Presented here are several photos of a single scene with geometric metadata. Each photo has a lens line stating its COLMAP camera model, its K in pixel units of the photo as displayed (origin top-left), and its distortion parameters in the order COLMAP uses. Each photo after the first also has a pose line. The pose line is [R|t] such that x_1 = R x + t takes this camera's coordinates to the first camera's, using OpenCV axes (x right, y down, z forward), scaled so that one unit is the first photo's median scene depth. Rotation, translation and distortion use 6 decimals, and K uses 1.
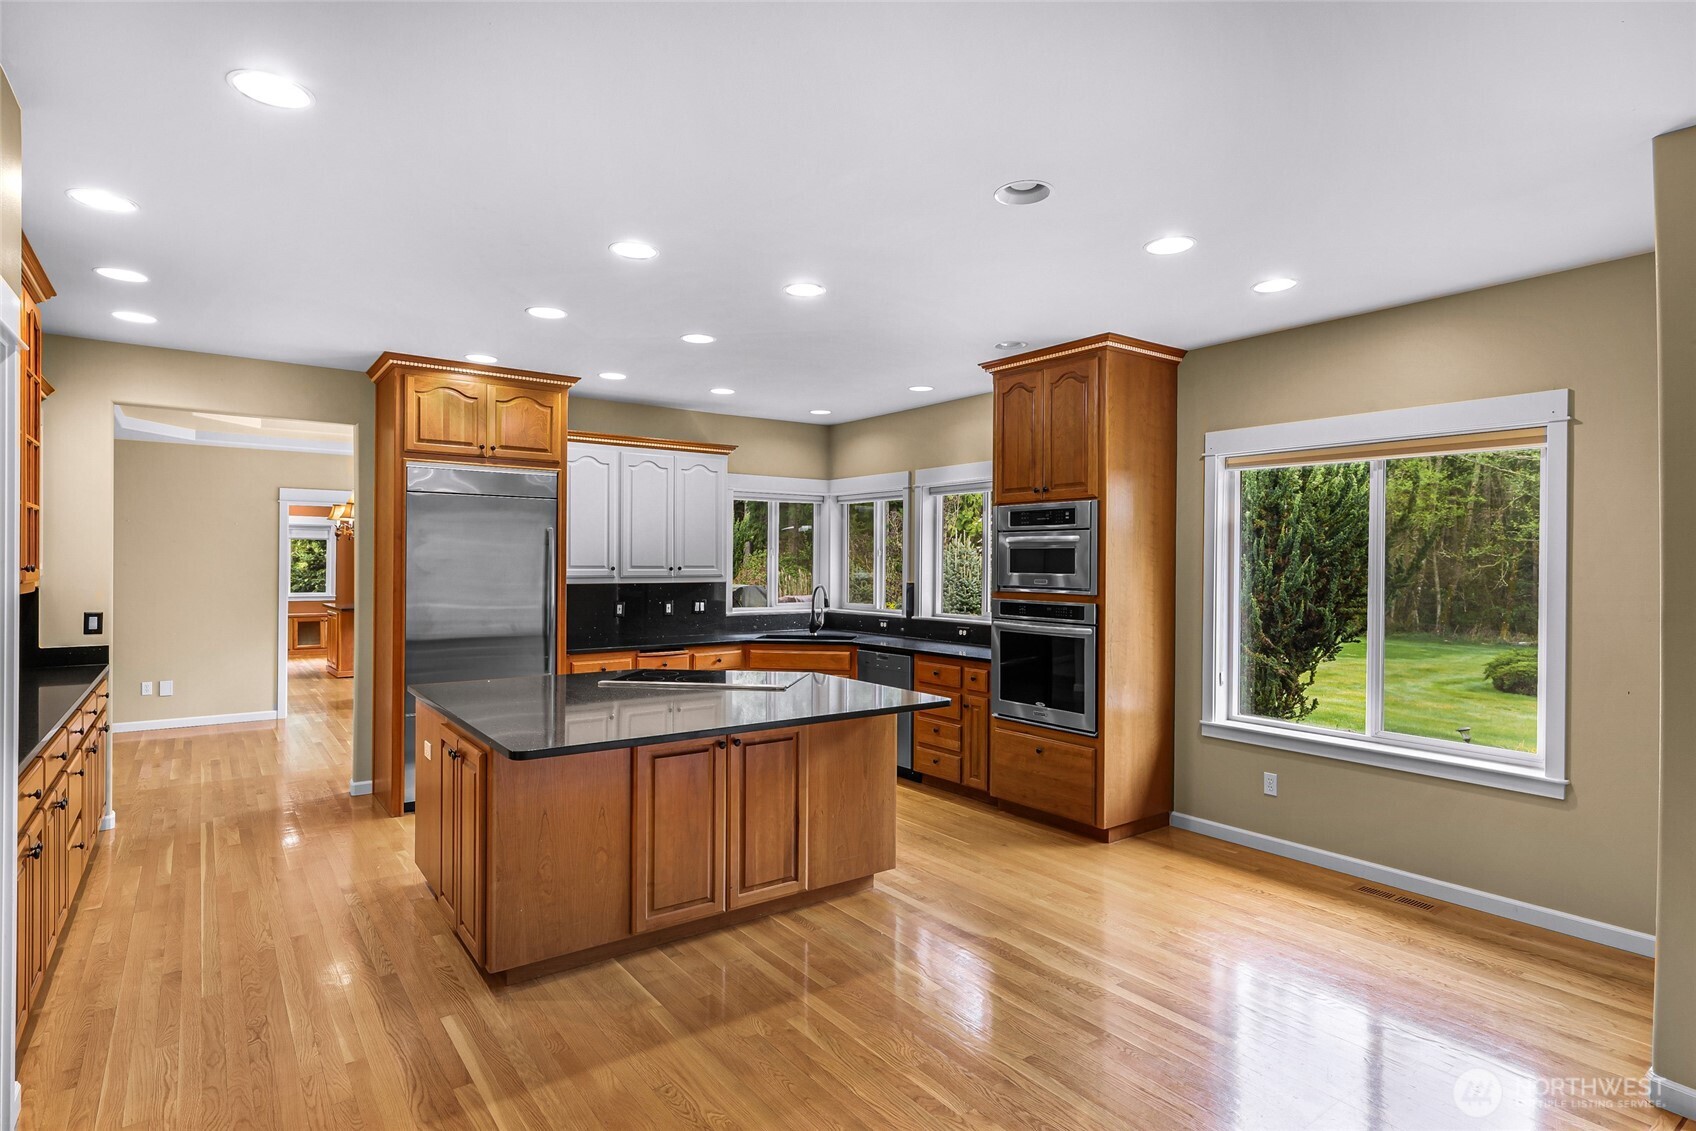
lens RADIAL K [[875.0, 0, 845.0], [0, 875.0, 563.7], [0, 0, 1]] dist [0.004167, 0.000356]
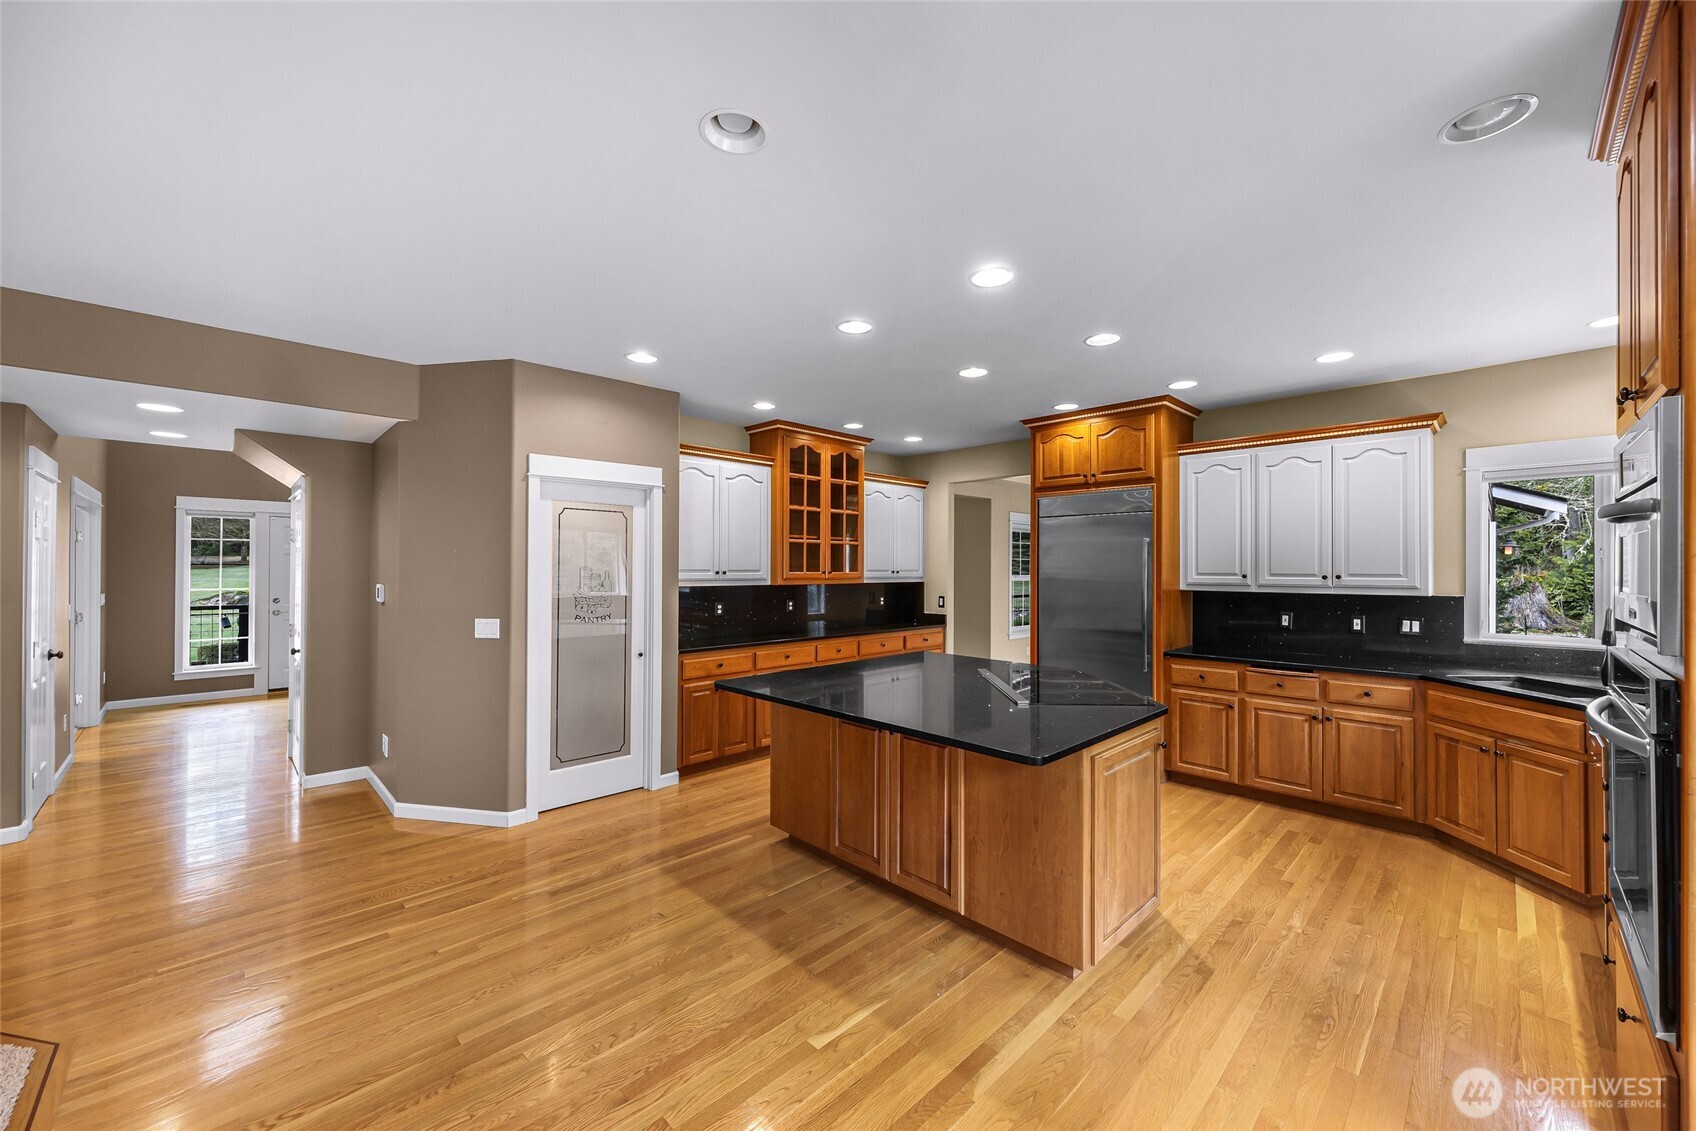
lens RADIAL K [[653.9, 0, 847.3], [0, 653.9, 564.6], [0, 0, 1]] dist [0.001520, 0.000122]
pose [[0.139976, -0.007190, -0.990129, 0.466595], [-0.003770, 0.999963, -0.007794, -0.000074], [0.990148, 0.004824, 0.139944, 0.562114]]
